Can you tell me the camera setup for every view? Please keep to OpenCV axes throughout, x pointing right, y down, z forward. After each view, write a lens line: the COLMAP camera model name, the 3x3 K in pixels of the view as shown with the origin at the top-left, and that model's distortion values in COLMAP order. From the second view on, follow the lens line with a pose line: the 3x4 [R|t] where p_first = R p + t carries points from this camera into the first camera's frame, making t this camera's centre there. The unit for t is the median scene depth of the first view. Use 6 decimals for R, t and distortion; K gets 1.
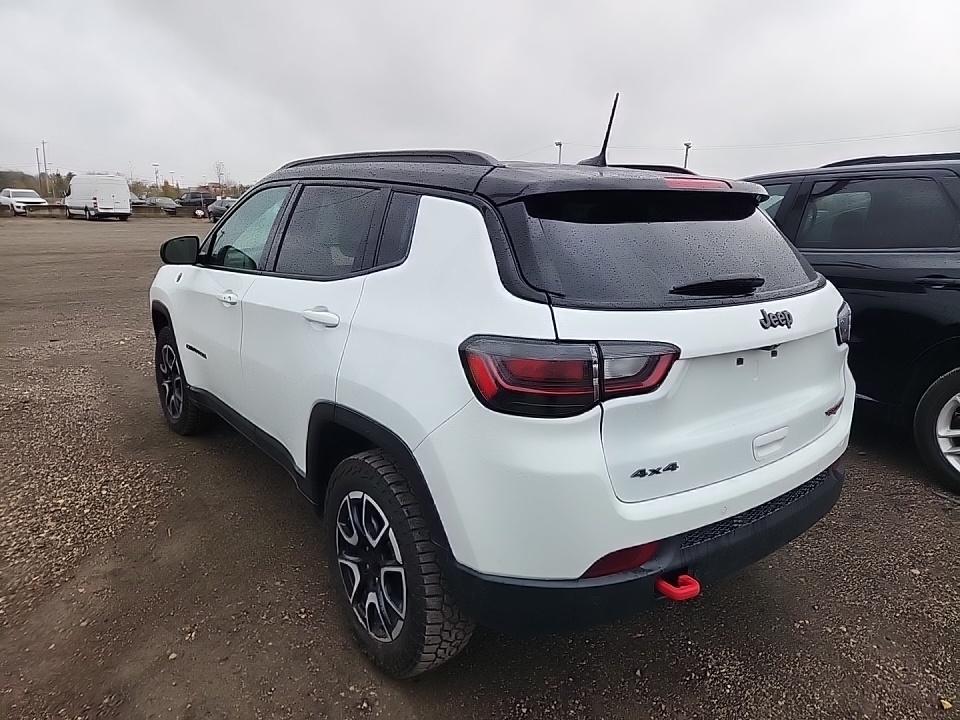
lens RADIAL K [[647.0, 0, 482.6], [0, 647.0, 360.1], [0, 0, 1]] dist [0.013410, -0.006735]
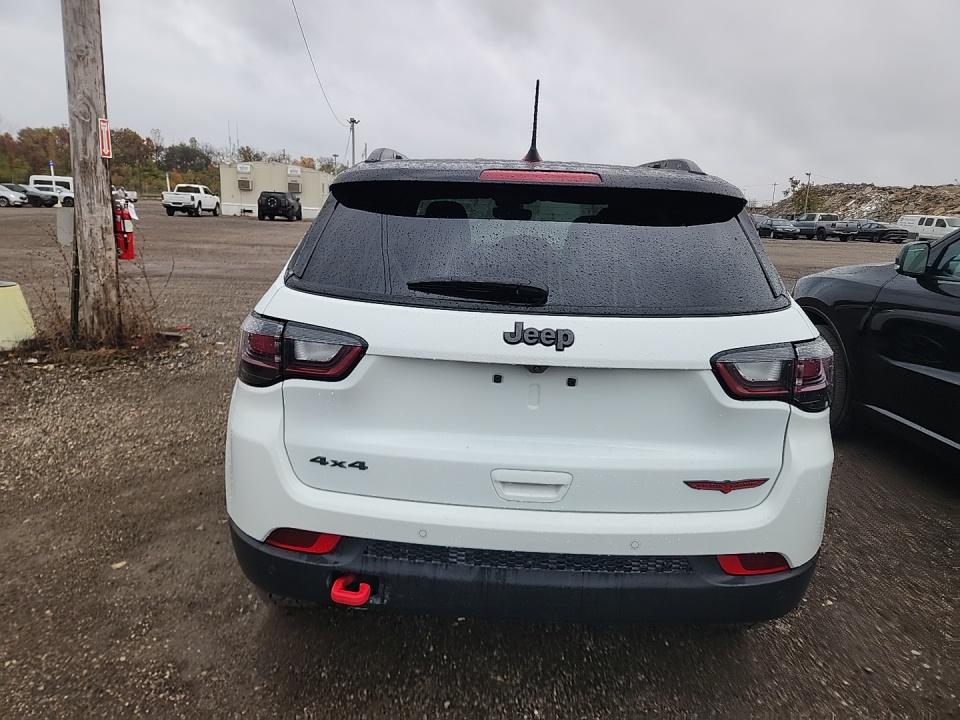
lens RADIAL K [[647.0, 0, 480.4], [0, 647.0, 358.0], [0, 0, 1]] dist [0.013410, -0.006735]
pose [[0.786100, 0.161555, -0.596613, 0.979454], [-0.173869, 0.984059, 0.037380, -0.059077], [0.593142, 0.074348, 0.801658, 0.323022]]
